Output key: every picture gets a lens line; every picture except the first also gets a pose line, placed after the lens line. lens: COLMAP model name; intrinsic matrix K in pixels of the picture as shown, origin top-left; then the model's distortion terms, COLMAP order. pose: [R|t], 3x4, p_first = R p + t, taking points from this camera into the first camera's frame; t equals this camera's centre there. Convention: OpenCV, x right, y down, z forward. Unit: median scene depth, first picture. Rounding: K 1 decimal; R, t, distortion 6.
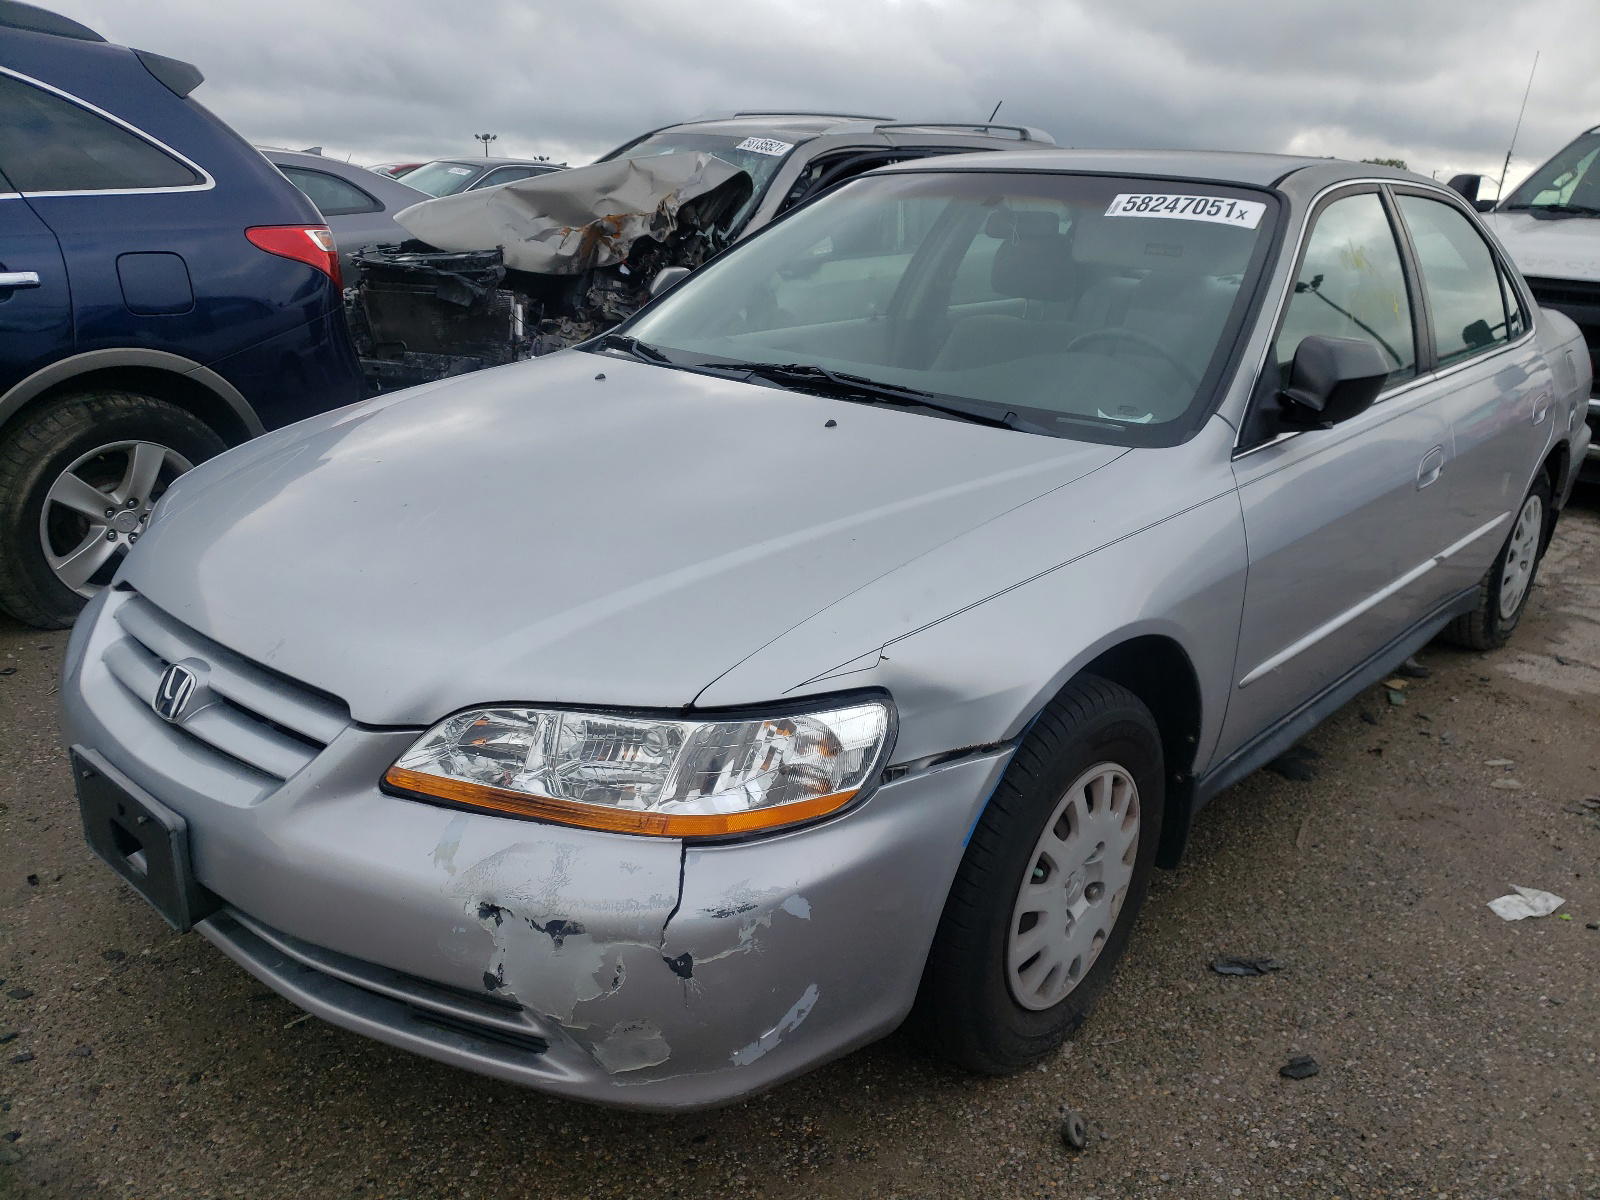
lens RADIAL K [[1218.5, 0, 800.0], [0, 1218.5, 600.0], [0, 0, 1]] dist [0.031321, -0.029160]
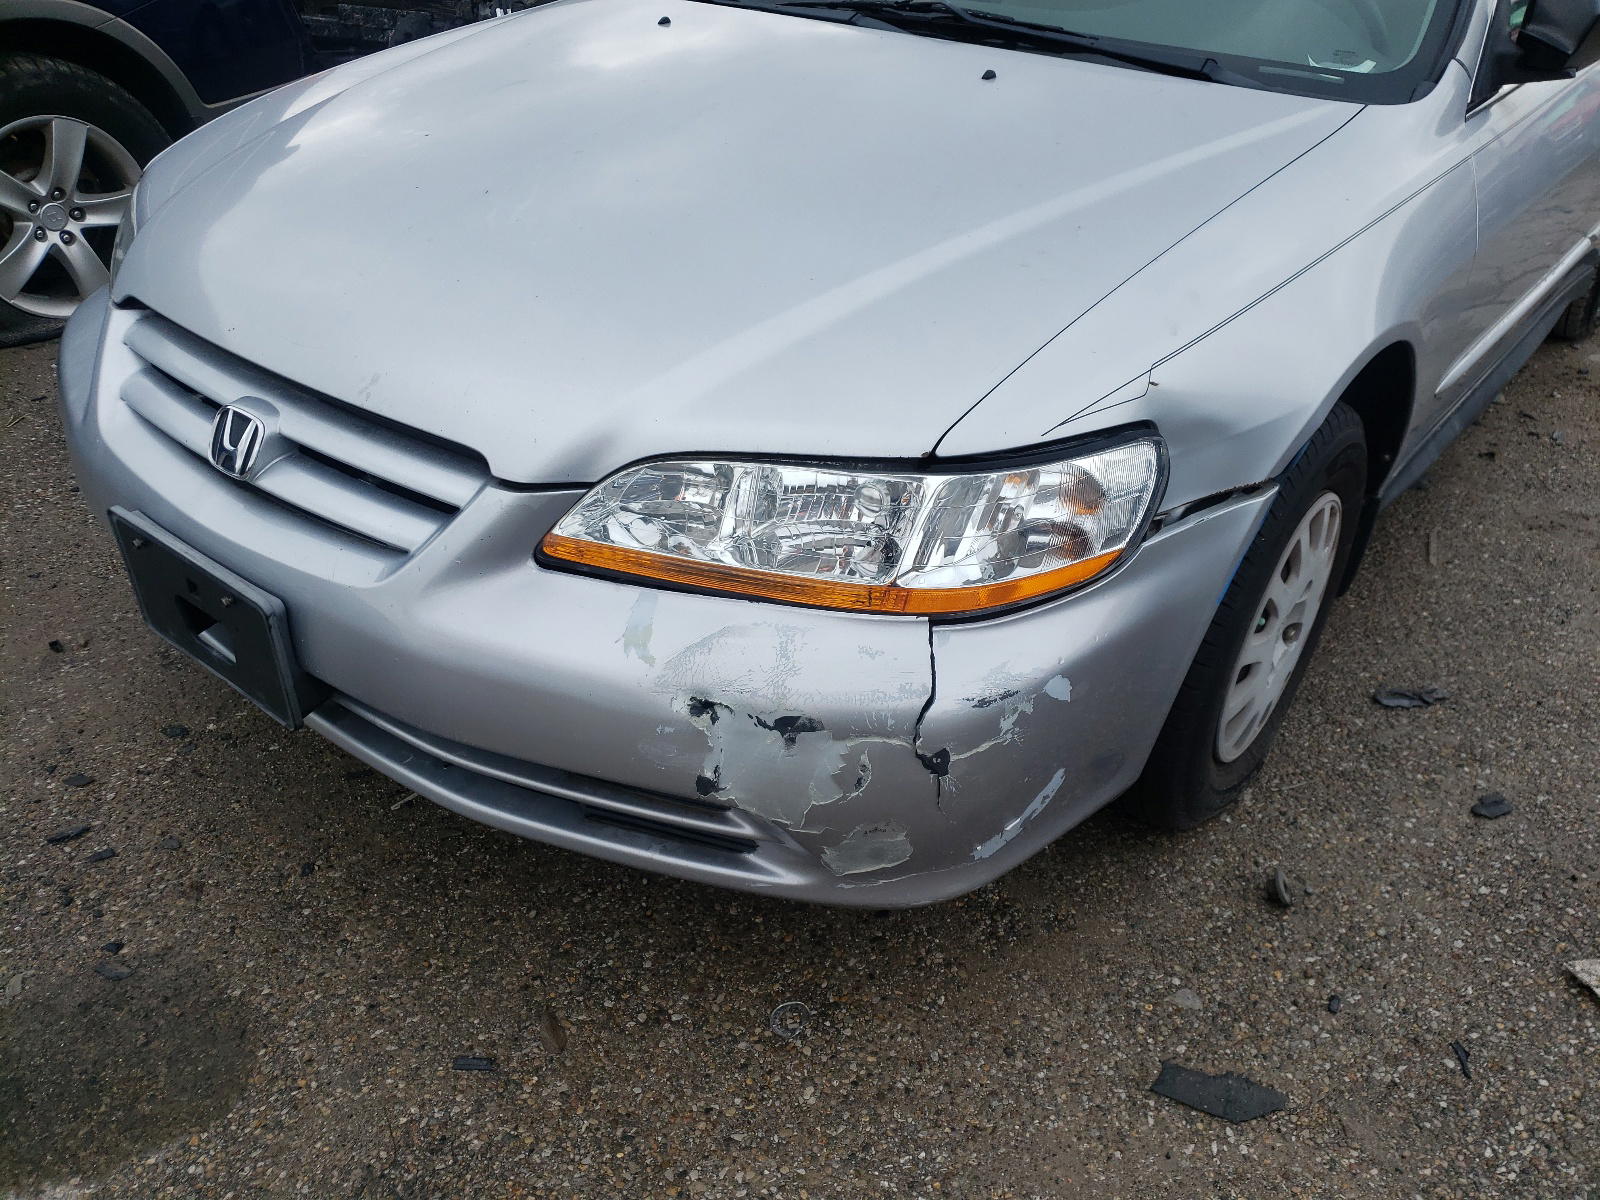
lens RADIAL K [[1211.8, 0, 800.0], [0, 1211.8, 600.0], [0, 0, 1]] dist [0.001486, 0.010695]
pose [[0.998177, -0.031034, 0.051756, -0.181530], [0.017274, 0.968684, 0.247694, -0.013532], [-0.057822, -0.246349, 0.967455, 0.182196]]
